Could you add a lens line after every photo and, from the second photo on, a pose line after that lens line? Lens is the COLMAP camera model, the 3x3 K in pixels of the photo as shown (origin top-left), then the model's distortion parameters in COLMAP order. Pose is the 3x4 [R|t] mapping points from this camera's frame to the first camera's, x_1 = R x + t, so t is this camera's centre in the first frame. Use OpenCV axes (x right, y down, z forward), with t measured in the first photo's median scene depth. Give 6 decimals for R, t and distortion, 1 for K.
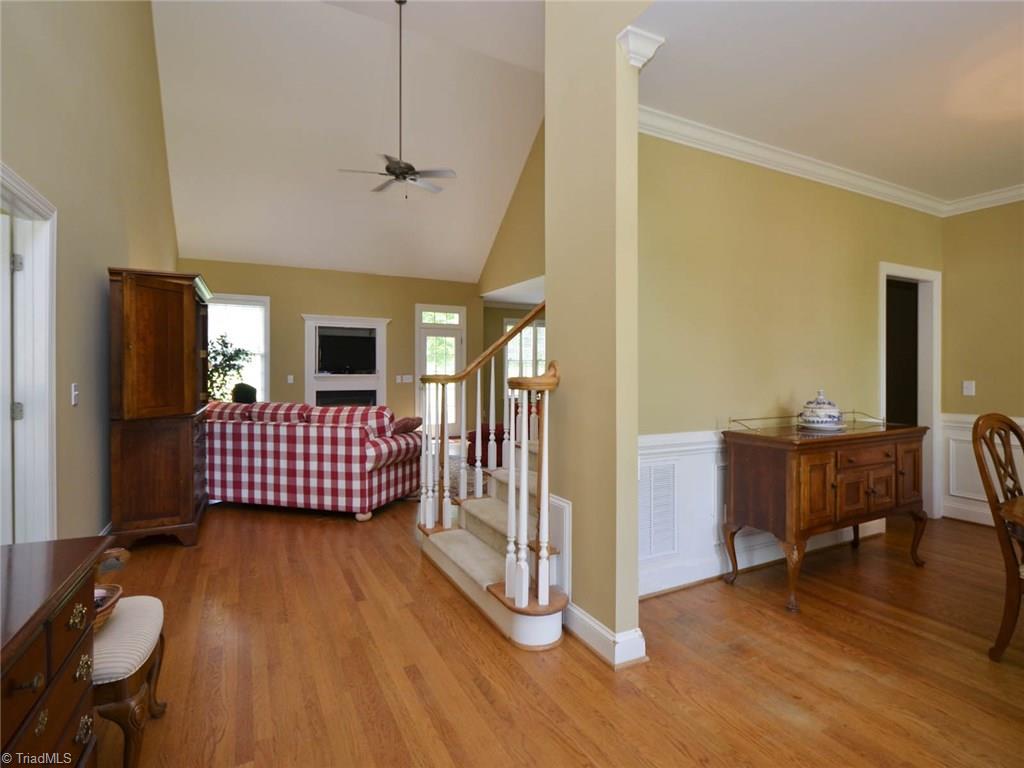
lens RADIAL K [[523.8, 0, 532.2], [0, 523.8, 372.2], [0, 0, 1]] dist [0.000181, -0.007152]
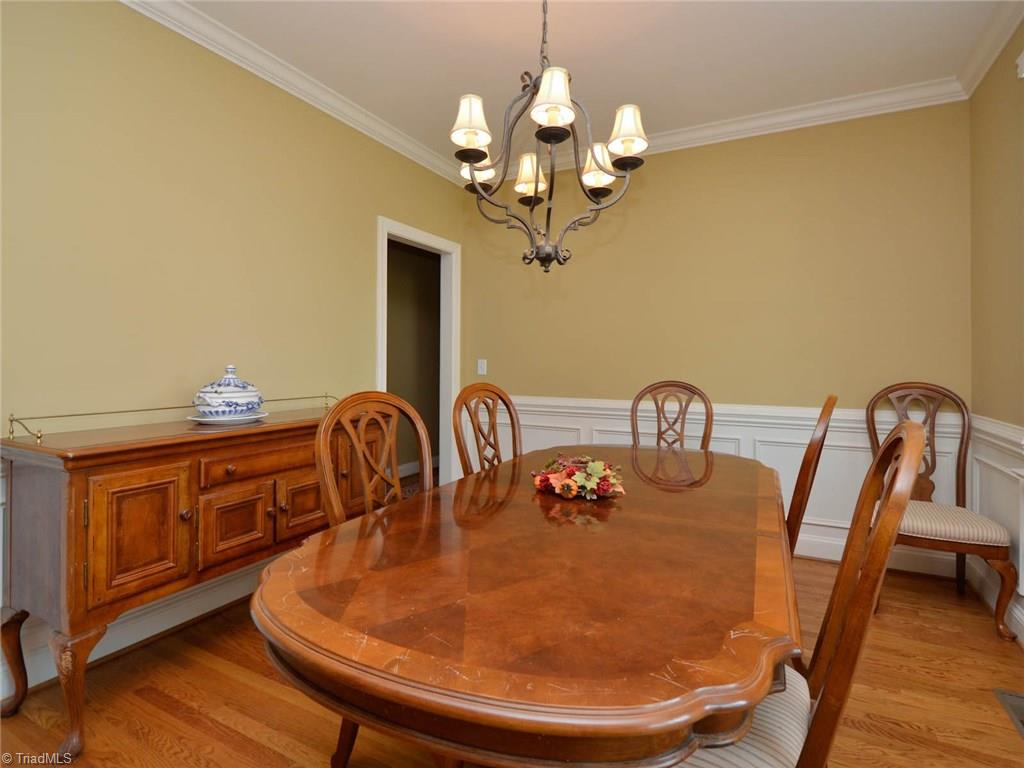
lens RADIAL K [[514.3, 0, 528.2], [0, 514.3, 360.8], [0, 0, 1]] dist [0.026211, -0.000003]
pose [[0.822500, 0.005023, 0.568743, 0.502895], [-0.006263, 0.999980, 0.000225, 0.025706], [-0.568731, -0.003747, 0.822515, 0.228096]]
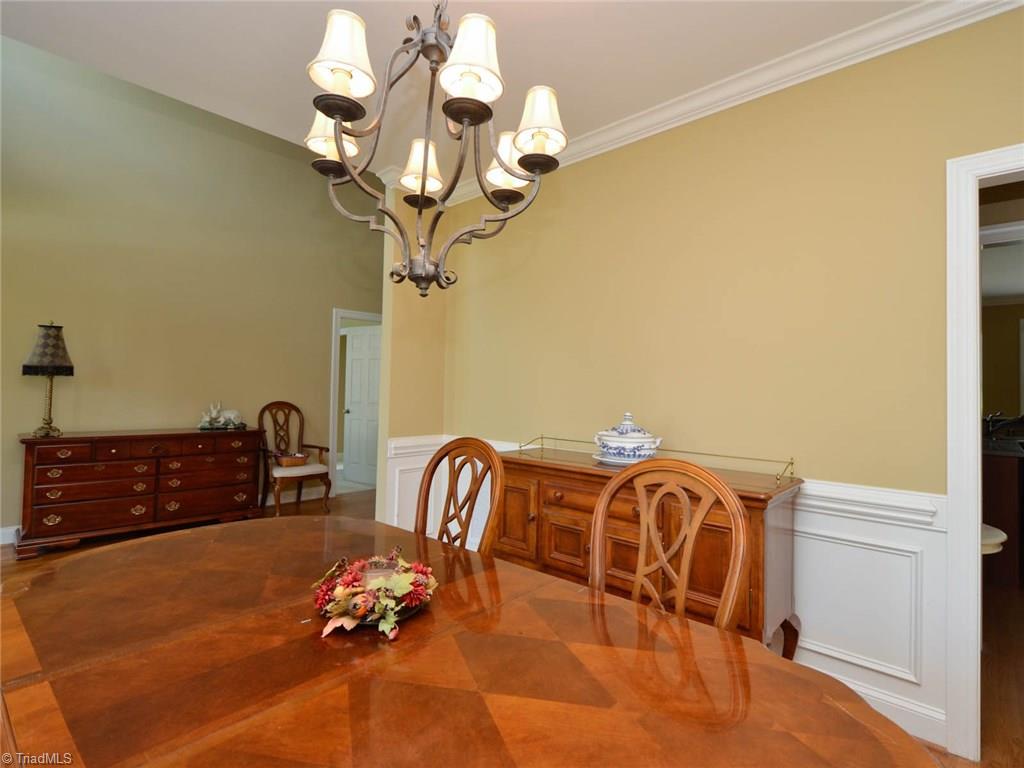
lens RADIAL K [[523.8, 0, 532.2], [0, 523.8, 372.2], [0, 0, 1]] dist [0.000181, -0.007152]
pose [[0.323715, -0.030816, -0.945653, 1.281847], [-0.012849, 0.999234, -0.036960, 0.003474], [0.946067, 0.024115, 0.323071, 0.637852]]
